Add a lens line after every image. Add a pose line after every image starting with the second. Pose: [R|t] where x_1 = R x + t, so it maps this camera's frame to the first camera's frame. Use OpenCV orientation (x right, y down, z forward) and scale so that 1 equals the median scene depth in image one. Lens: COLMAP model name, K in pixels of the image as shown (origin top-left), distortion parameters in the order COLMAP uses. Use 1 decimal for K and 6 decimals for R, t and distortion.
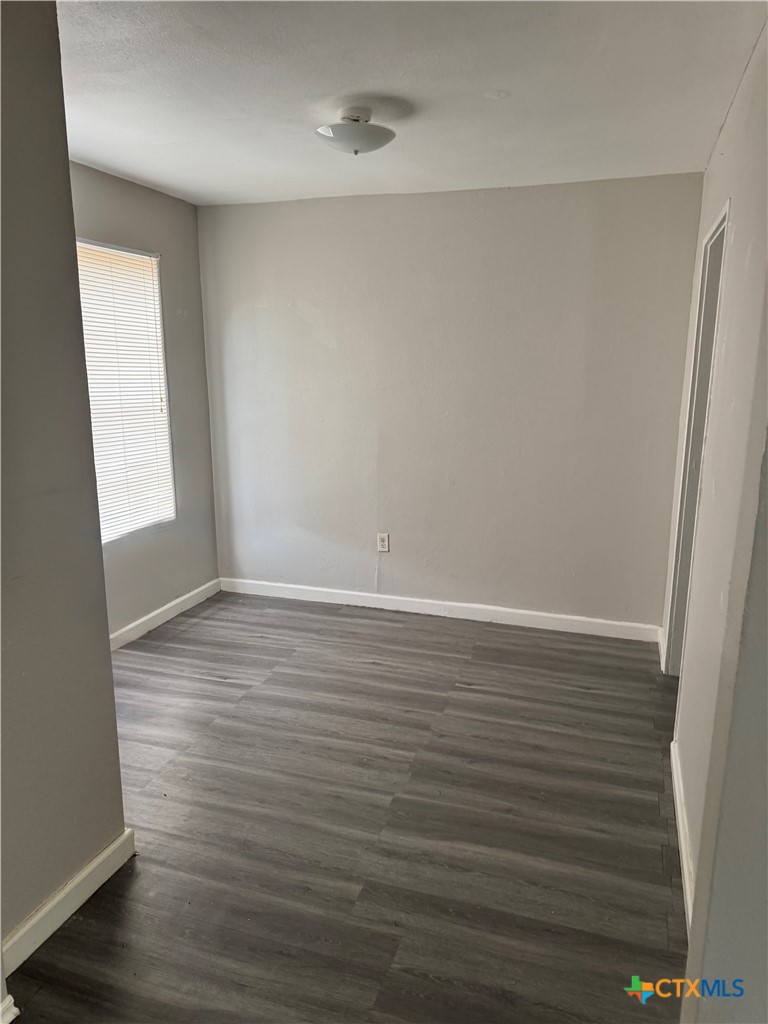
lens RADIAL K [[728.8, 0, 385.4], [0, 728.8, 513.4], [0, 0, 1]] dist [0.027754, -0.007303]
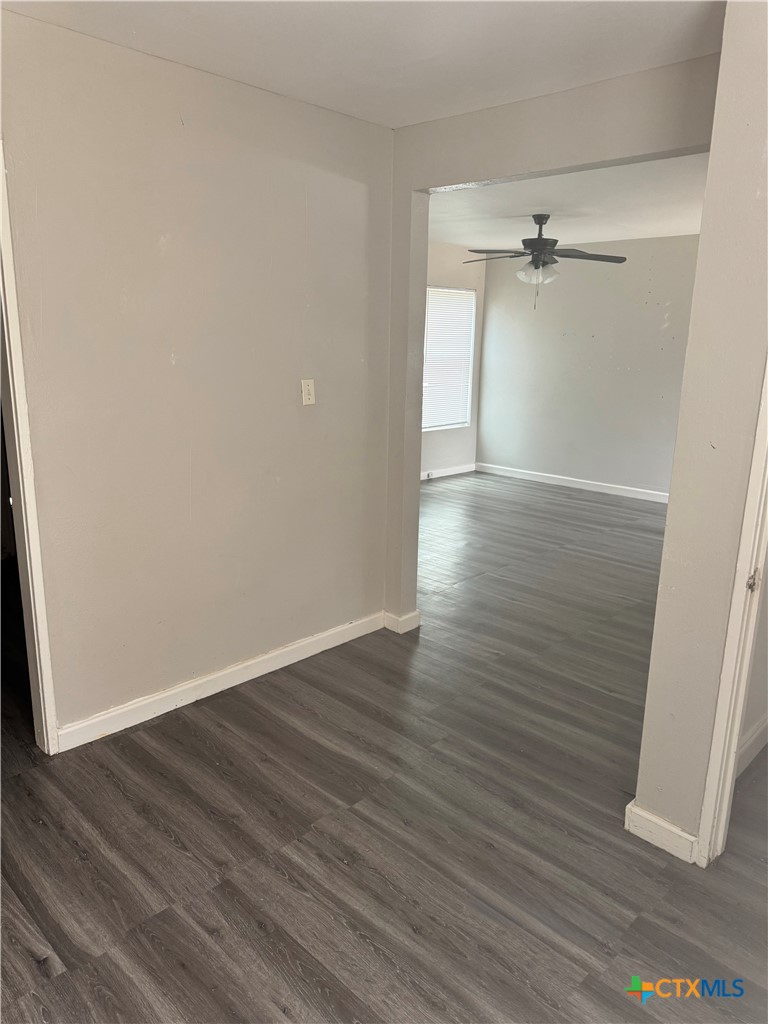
lens RADIAL K [[728.8, 0, 382.9], [0, 728.8, 510.3], [0, 0, 1]] dist [0.027754, -0.007303]
pose [[-0.897558, -0.134867, 0.419762, -0.342673], [0.059043, 0.906723, 0.417573, -0.318141], [-0.436925, 0.399580, -0.805874, 1.494520]]
